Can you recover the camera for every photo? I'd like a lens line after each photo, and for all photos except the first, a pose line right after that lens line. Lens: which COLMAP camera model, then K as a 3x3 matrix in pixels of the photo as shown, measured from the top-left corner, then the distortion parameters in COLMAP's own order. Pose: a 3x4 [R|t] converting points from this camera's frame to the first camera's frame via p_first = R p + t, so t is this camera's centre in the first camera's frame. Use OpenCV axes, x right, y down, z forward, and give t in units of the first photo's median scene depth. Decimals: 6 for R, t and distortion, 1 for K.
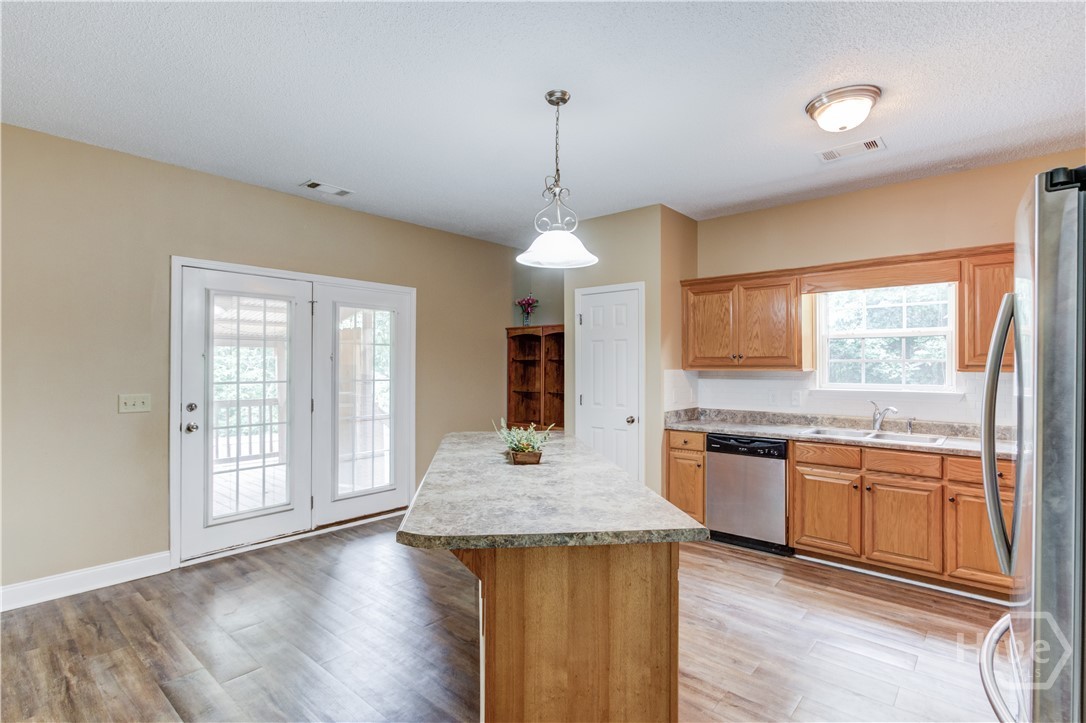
lens RADIAL K [[517.6, 0, 543.0], [0, 517.6, 361.5], [0, 0, 1]] dist [-0.003390, -0.000226]
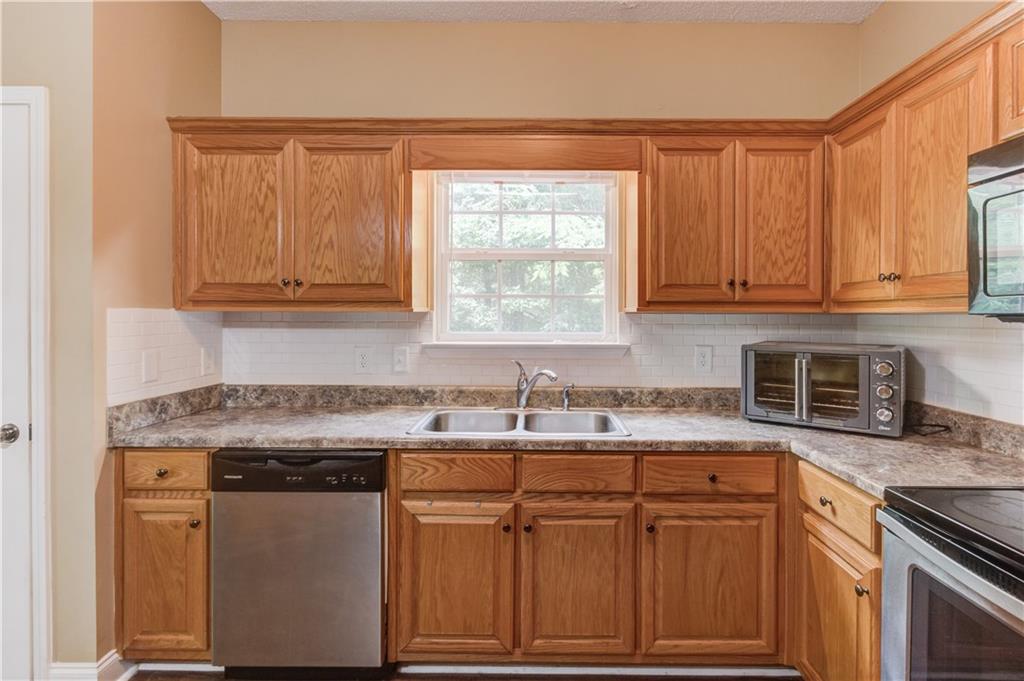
lens RADIAL K [[495.4, 0, 539.5], [0, 495.4, 329.6], [0, 0, 1]] dist [0.001339, 0.000296]
pose [[0.741593, -0.013054, 0.670723, 0.259471], [-0.011168, 0.999432, 0.031800, 0.020188], [-0.670758, -0.031074, 0.741025, 0.541055]]
